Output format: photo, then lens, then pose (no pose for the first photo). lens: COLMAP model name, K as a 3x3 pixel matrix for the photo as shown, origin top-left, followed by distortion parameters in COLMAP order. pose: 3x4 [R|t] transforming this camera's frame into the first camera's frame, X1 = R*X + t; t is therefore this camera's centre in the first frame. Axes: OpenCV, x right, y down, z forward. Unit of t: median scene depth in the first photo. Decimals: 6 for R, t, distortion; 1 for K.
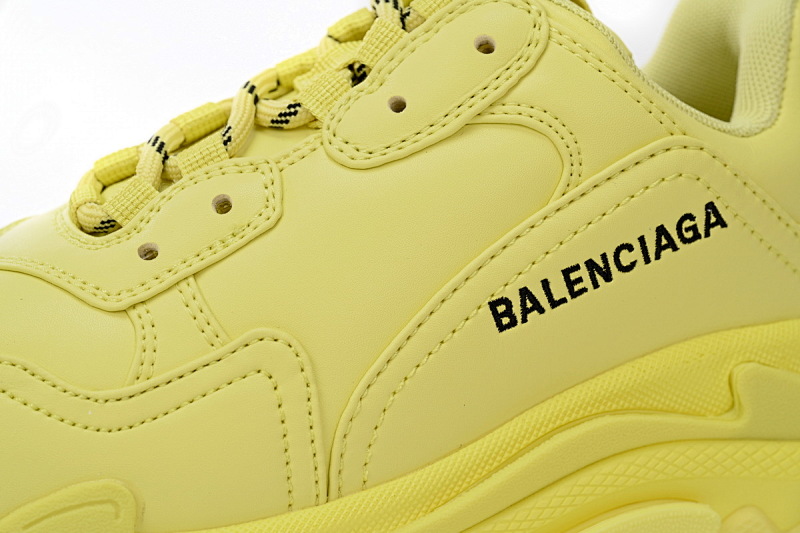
lens RADIAL K [[1919.5, 0, 402.8], [0, 1919.5, 265.8], [0, 0, 1]] dist [-0.032439, 0.000000]
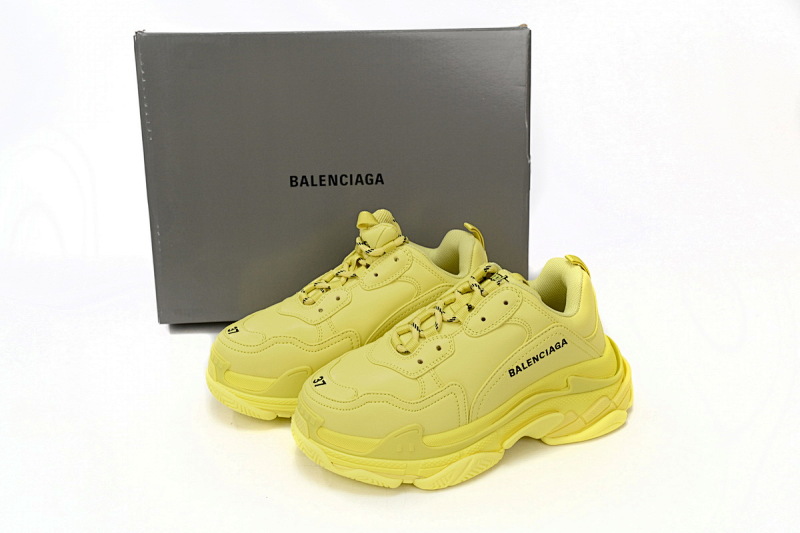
lens RADIAL K [[841.8, 0, 397.8], [0, 841.8, 261.4], [0, 0, 1]] dist [-0.107601, 0.000000]
pose [[0.997554, -0.033780, 0.061193, -0.269754], [0.027115, 0.993927, 0.106648, -0.380114], [-0.064424, -0.104728, 0.992412, -0.623569]]
